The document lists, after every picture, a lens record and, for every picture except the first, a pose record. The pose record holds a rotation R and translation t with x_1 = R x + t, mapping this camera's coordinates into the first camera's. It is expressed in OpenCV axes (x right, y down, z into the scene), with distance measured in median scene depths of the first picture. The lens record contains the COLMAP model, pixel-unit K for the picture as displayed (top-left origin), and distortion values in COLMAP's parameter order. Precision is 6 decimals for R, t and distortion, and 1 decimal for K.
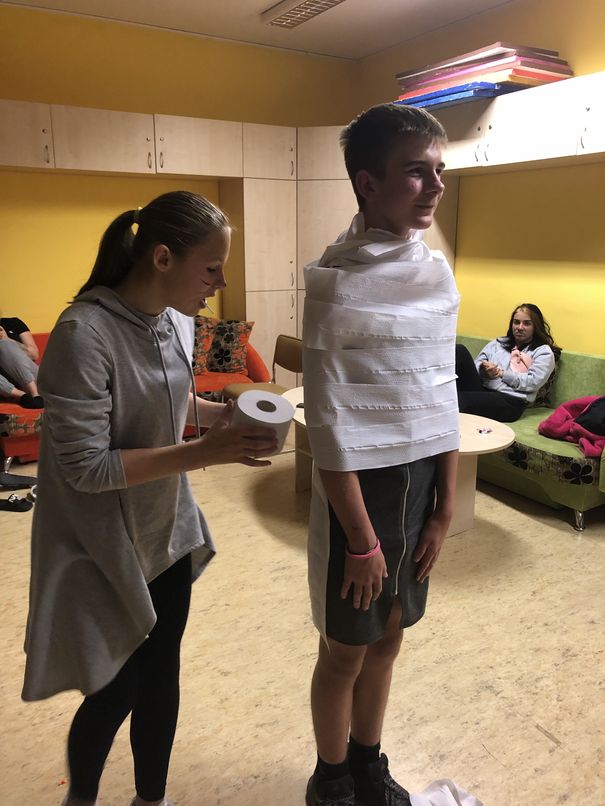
lens RADIAL K [[660.3, 0, 302.5], [0, 660.3, 403.0], [0, 0, 1]] dist [0.015890, 0.007362]
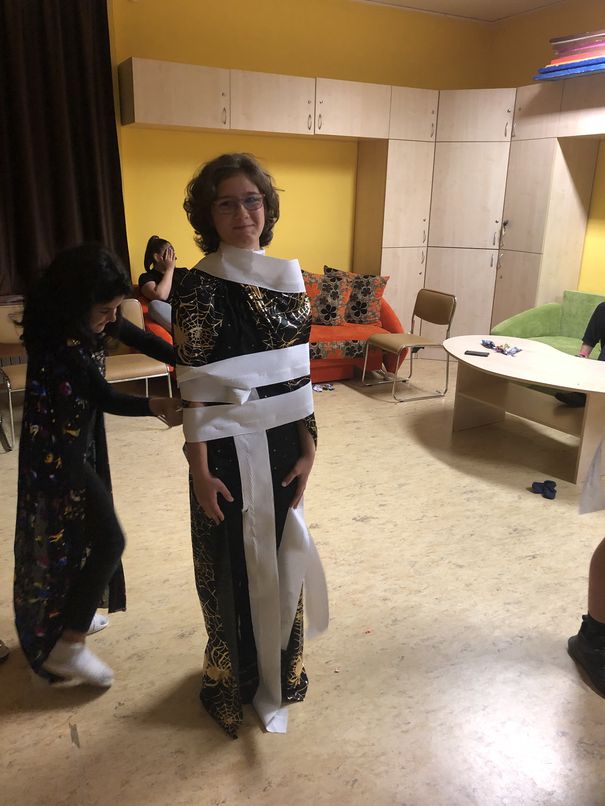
lens RADIAL K [[660.3, 0, 302.5], [0, 660.3, 403.0], [0, 0, 1]] dist [0.015890, 0.007362]
pose [[0.998151, 0.032261, -0.051514, -0.161307], [-0.029174, 0.997797, 0.059584, 0.022610], [0.053323, -0.057970, 0.996893, -0.090550]]
